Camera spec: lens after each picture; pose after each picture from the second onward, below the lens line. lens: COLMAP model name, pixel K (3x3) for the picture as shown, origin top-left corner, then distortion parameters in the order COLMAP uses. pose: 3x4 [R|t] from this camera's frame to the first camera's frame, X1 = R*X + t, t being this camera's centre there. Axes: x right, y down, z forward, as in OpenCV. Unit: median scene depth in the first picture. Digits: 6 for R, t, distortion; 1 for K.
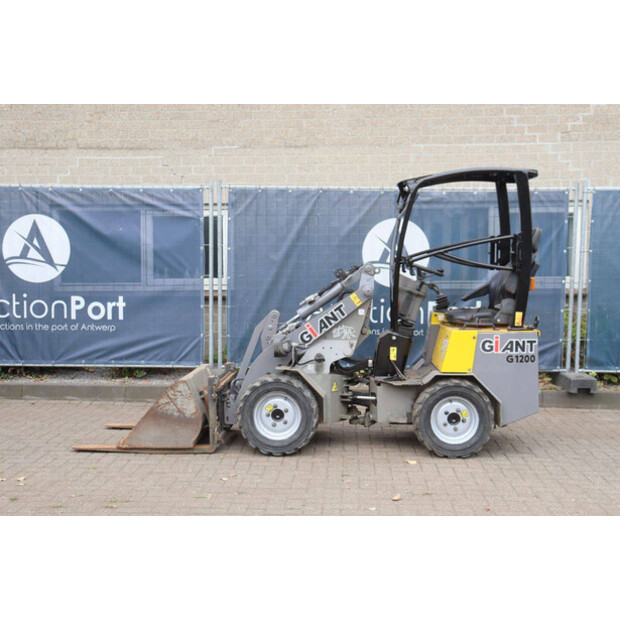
lens RADIAL K [[845.6, 0, 320.5], [0, 845.6, 303.4], [0, 0, 1]] dist [0.082046, 0.000000]
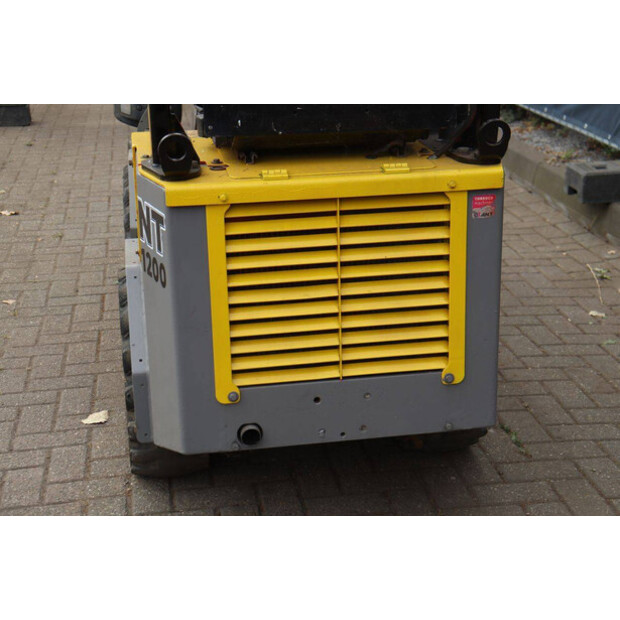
lens RADIAL K [[1074.2, 0, 319.9], [0, 1074.2, 300.6], [0, 0, 1]] dist [0.223541, 0.000000]
pose [[0.180189, 0.312896, -0.932538, 0.587374], [-0.046274, 0.949703, 0.309714, -0.042306], [0.982543, -0.012655, 0.185605, 0.954858]]
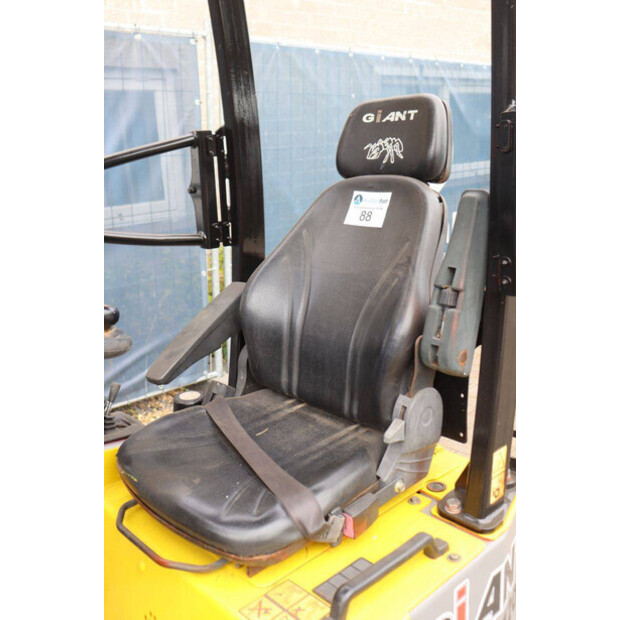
lens RADIAL K [[633.8, 0, 307.1], [0, 633.8, 309.2], [0, 0, 1]] dist [-0.039033, 0.000000]
pose [[0.722032, -0.215083, 0.657578, 0.081846], [0.087360, 0.971185, 0.221736, -0.070408], [-0.686322, -0.102655, 0.720017, 0.882243]]
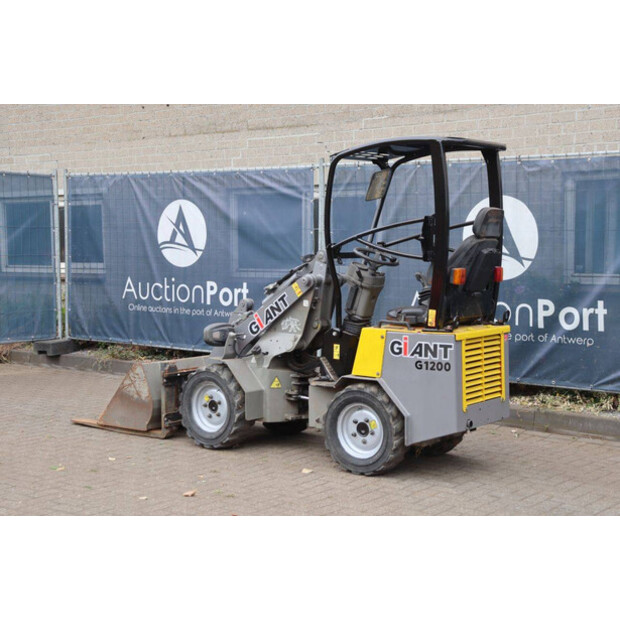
lens RADIAL K [[1074.2, 0, 302.7], [0, 1074.2, 300.3], [0, 0, 1]] dist [0.223541, 0.000000]
pose [[0.805998, 0.036250, -0.590808, 0.729631], [-0.037018, 0.999256, 0.010810, -0.005317], [0.590760, 0.013157, 0.806740, 0.070672]]
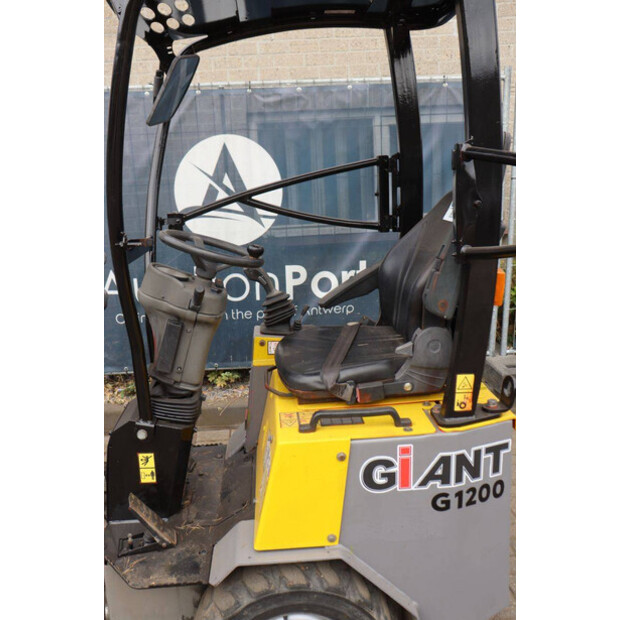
lens RADIAL K [[581.4, 0, 306.9], [0, 581.4, 299.0], [0, 0, 1]] dist [-0.080096, 0.000000]
pose [[0.995995, -0.058186, 0.067886, 0.149021], [0.047304, 0.987227, 0.152134, -0.057699], [-0.075871, -0.148314, 0.986026, 0.748543]]
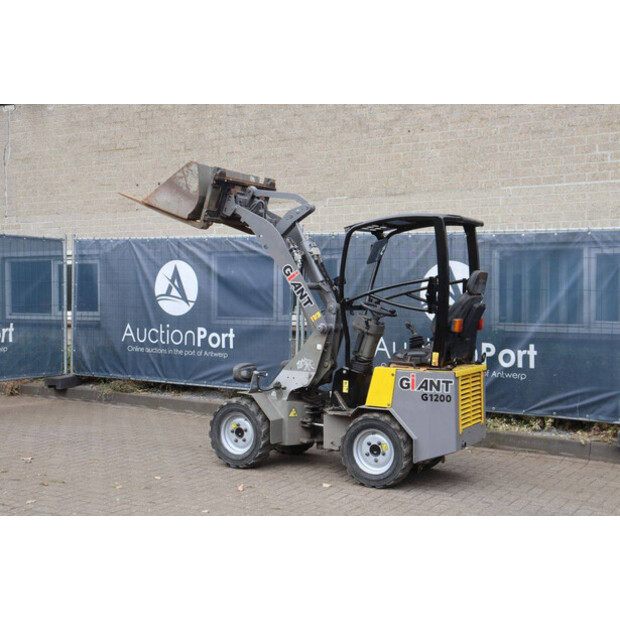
lens RADIAL K [[858.4, 0, 311.5], [0, 858.4, 298.4], [0, 0, 1]] dist [0.090550, 0.000000]
pose [[0.879364, 0.013717, -0.475952, 0.579214], [-0.038630, 0.998345, -0.042601, -0.004849], [0.474580, 0.055848, 0.878439, 0.002153]]
